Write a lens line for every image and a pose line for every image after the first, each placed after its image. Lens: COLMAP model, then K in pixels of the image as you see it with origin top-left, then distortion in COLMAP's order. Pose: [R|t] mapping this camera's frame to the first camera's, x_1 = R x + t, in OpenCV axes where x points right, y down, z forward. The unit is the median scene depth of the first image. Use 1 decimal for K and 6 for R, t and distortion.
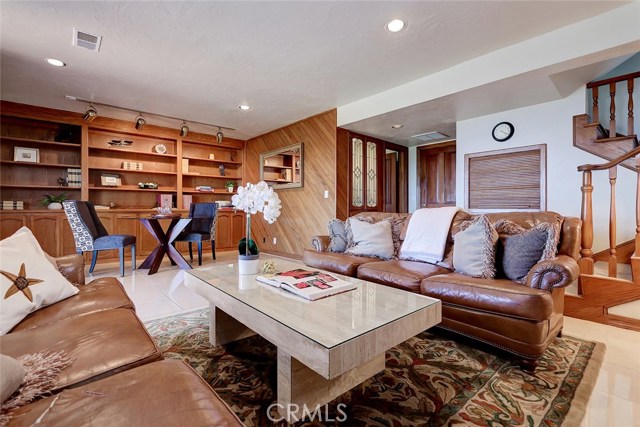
lens RADIAL K [[303.4, 0, 305.6], [0, 303.4, 204.3], [0, 0, 1]] dist [-0.001540, -0.000246]
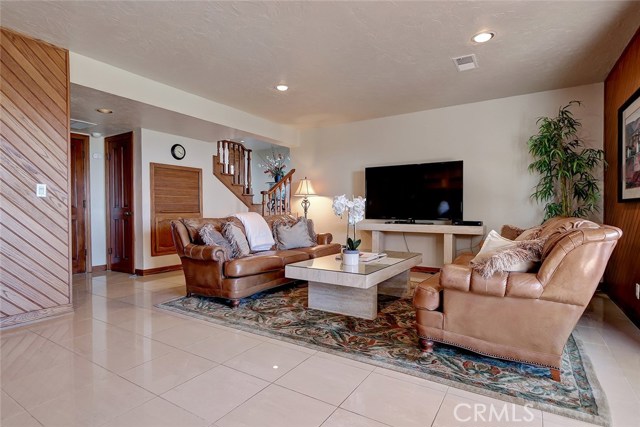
lens RADIAL K [[336.0, 0, 320.0], [0, 336.0, 213.5], [0, 0, 1]] dist [-0.003362, -0.000187]
pose [[-0.326751, -0.008044, 0.945076, -0.579081], [-0.008679, 0.999947, 0.005510, 0.000604], [-0.945071, -0.006402, -0.326804, 0.616012]]
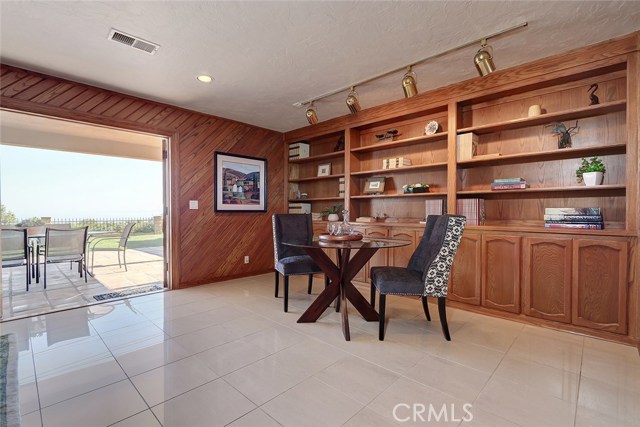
lens RADIAL K [[289.7, 0, 312.4], [0, 289.7, 219.0], [0, 0, 1]] dist [0.000034, -0.000123]
pose [[0.113521, 0.025390, -0.993211, 0.109296], [0.013277, 0.999545, 0.027069, -0.013372], [0.993447, -0.016259, 0.113133, 0.732220]]
